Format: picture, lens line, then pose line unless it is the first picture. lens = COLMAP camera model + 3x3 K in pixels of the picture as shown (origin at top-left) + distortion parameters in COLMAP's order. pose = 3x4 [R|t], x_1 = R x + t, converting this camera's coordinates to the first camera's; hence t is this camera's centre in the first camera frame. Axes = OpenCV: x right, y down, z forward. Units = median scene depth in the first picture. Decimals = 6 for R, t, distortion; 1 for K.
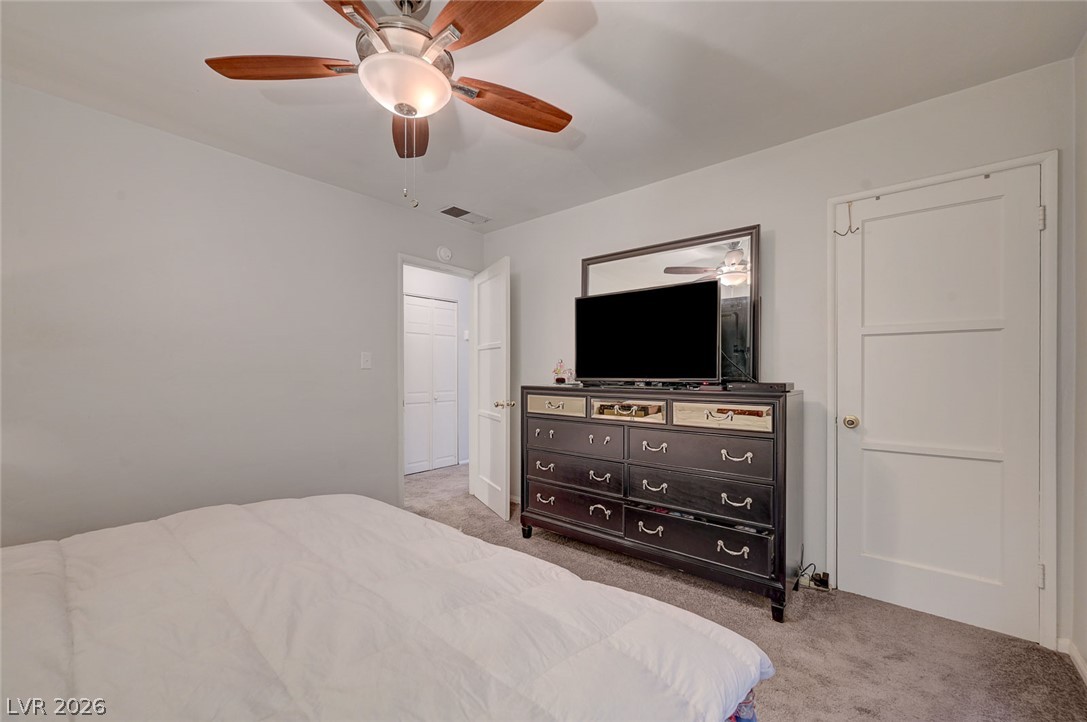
lens RADIAL K [[433.2, 0, 548.1], [0, 433.2, 369.3], [0, 0, 1]] dist [-0.000844, -0.000017]
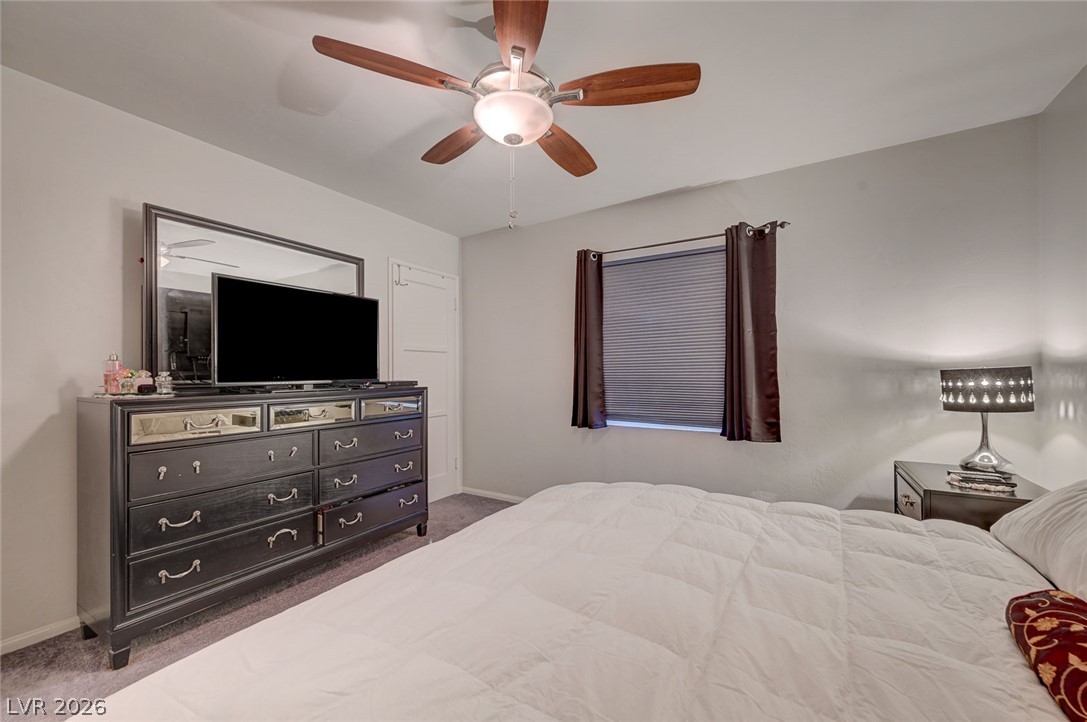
lens RADIAL K [[433.2, 0, 548.1], [0, 433.2, 369.3], [0, 0, 1]] dist [-0.000844, -0.000017]
pose [[-0.158552, 0.004863, 0.987339, -0.801696], [-0.000491, 0.999987, -0.005005, -0.000091], [-0.987351, -0.001278, -0.158548, 0.610181]]
